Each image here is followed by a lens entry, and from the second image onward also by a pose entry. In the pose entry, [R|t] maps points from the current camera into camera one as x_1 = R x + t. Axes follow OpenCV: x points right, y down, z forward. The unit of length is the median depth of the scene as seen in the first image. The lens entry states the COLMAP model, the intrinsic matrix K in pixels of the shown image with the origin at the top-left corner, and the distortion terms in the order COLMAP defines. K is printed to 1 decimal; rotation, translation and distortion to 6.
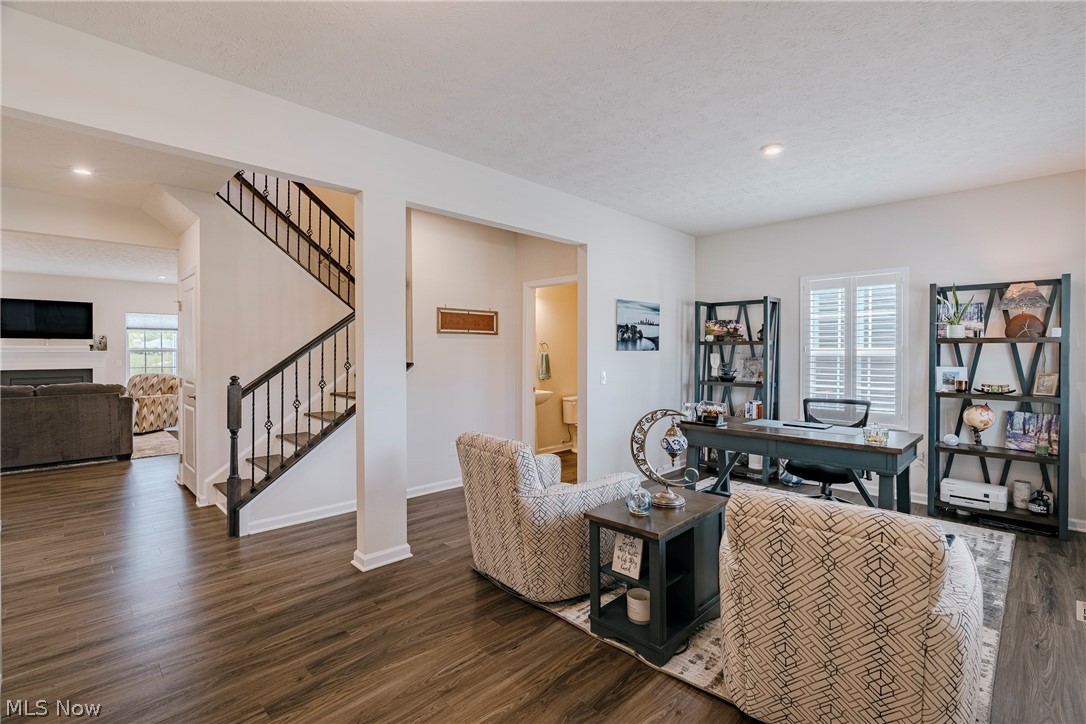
lens RADIAL K [[492.3, 0, 546.2], [0, 492.3, 357.4], [0, 0, 1]] dist [-0.005289, -0.000482]
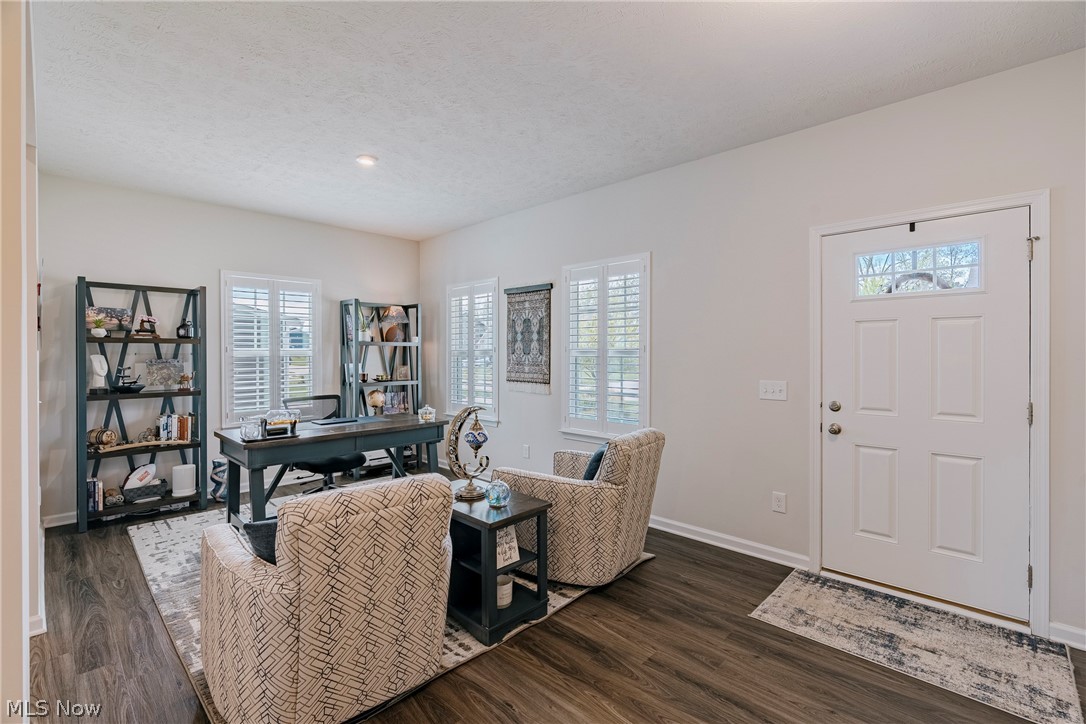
lens RADIAL K [[492.3, 0, 542.7], [0, 492.3, 355.8], [0, 0, 1]] dist [-0.005289, -0.000482]
pose [[-0.006189, -0.009177, 0.999939, -0.476047], [0.013113, 0.999871, 0.009258, -0.006175], [-0.999895, 0.013170, -0.006068, 0.499062]]
